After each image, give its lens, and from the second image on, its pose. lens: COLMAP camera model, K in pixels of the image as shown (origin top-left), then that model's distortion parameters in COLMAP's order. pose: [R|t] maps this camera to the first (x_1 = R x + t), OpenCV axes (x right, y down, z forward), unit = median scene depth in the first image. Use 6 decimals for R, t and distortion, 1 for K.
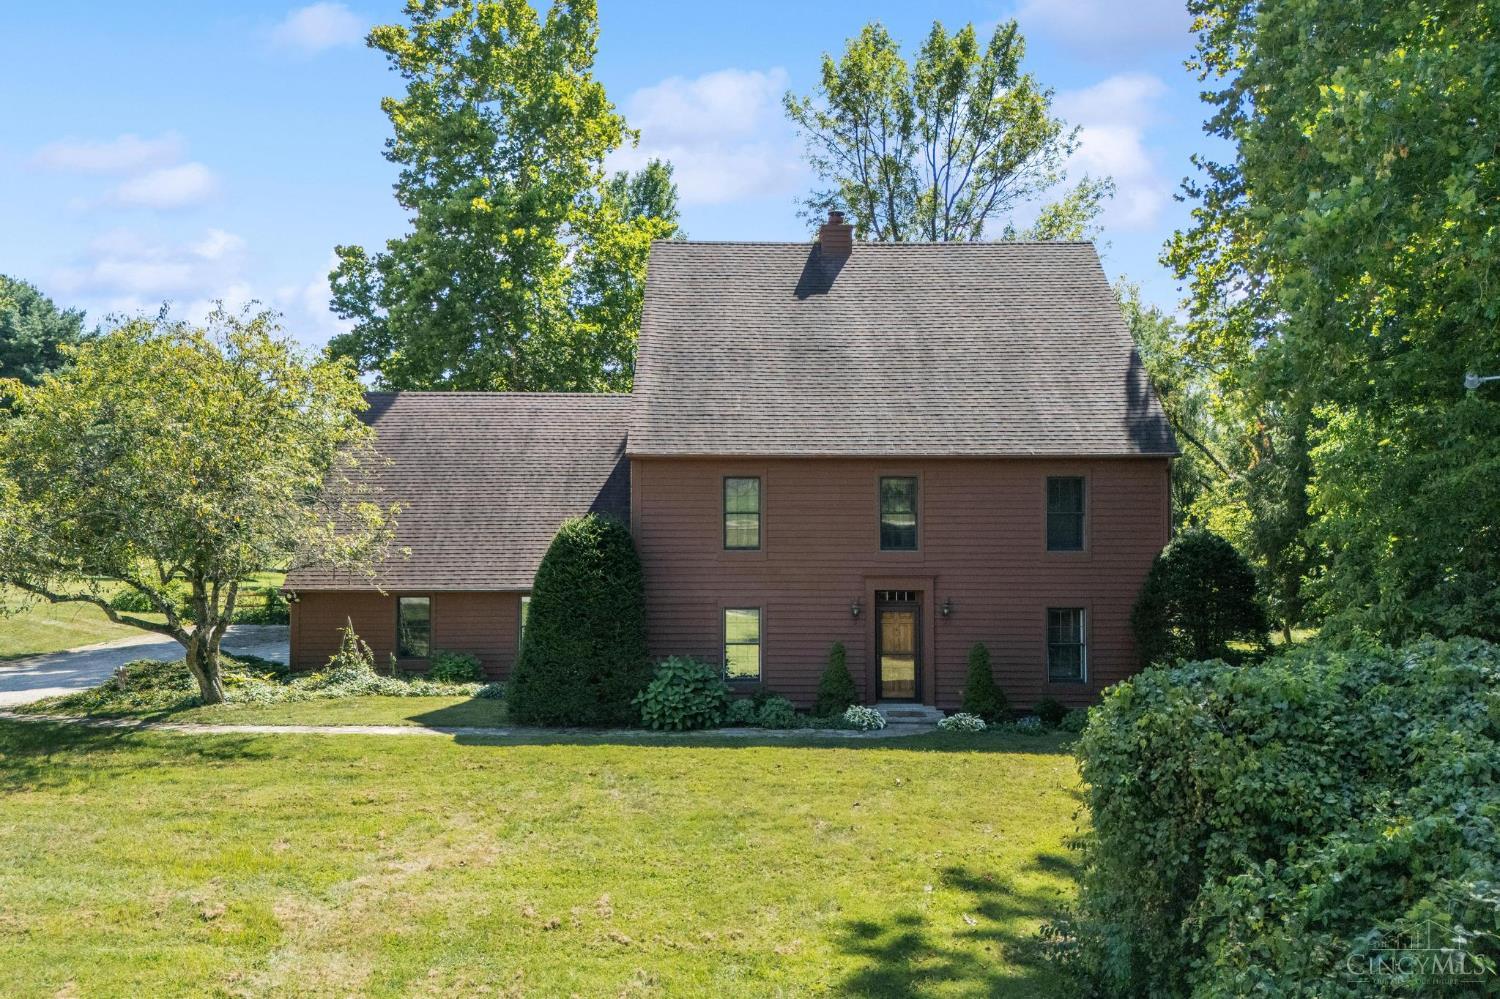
lens RADIAL K [[1122.9, 0, 750.5], [0, 1122.9, 502.8], [0, 0, 1]] dist [0.047837, -0.036450]
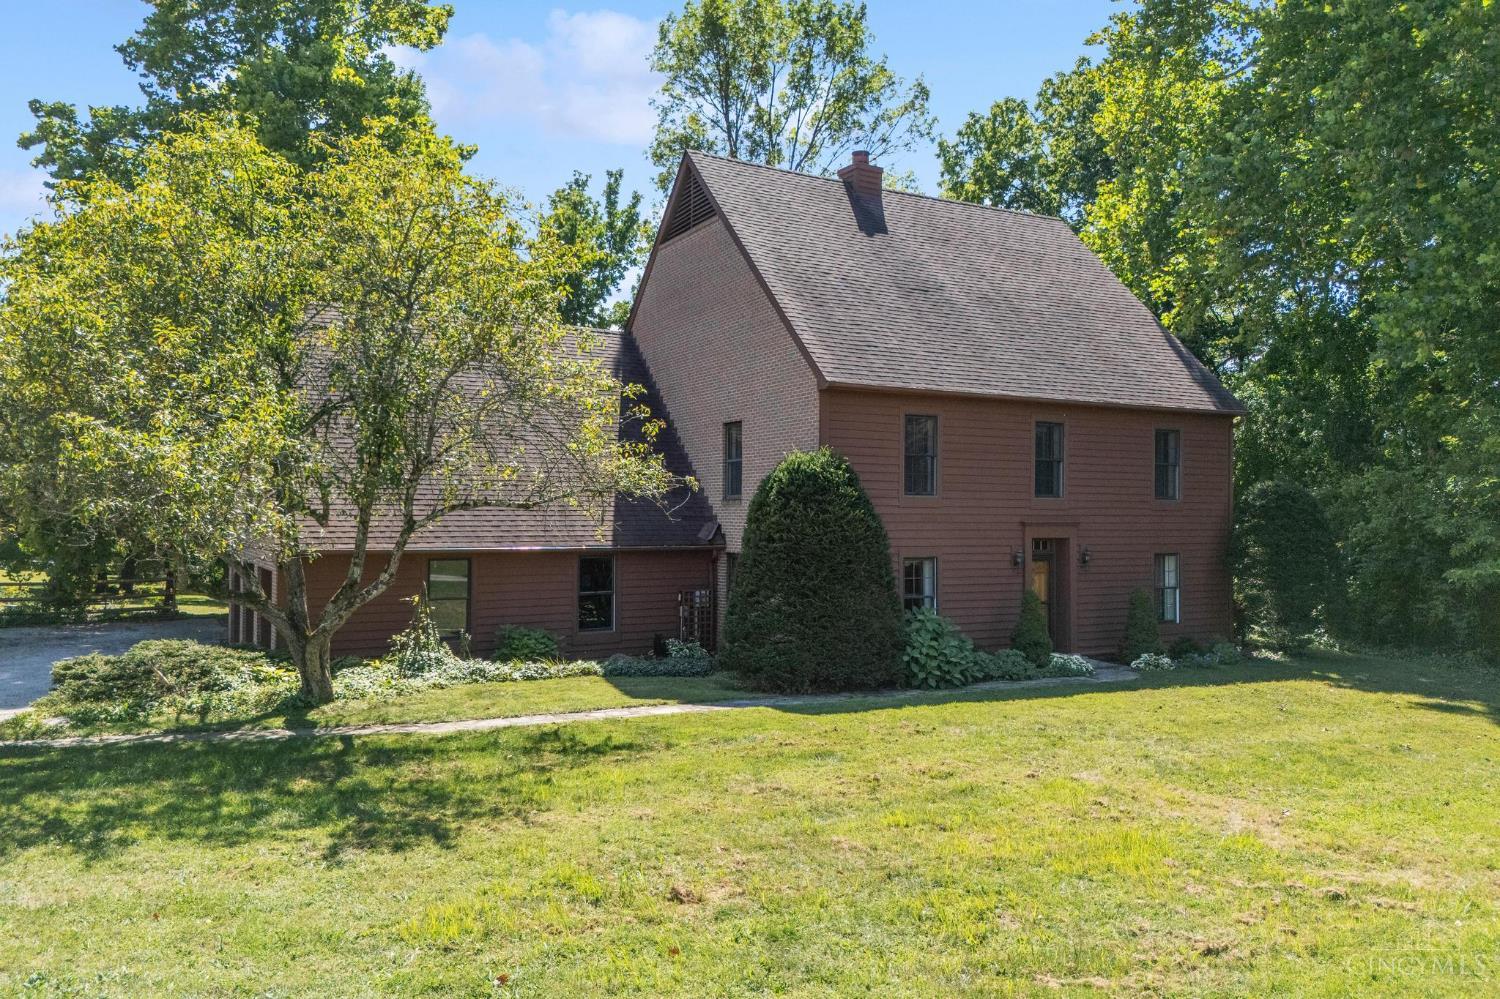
lens RADIAL K [[1122.9, 0, 748.8], [0, 1122.9, 498.0], [0, 0, 1]] dist [0.047837, -0.036450]
pose [[0.867907, 0.015505, 0.496485, -0.586953], [-0.007828, 0.999816, -0.017540, 0.062063], [-0.496665, 0.011336, 0.867868, 0.271643]]
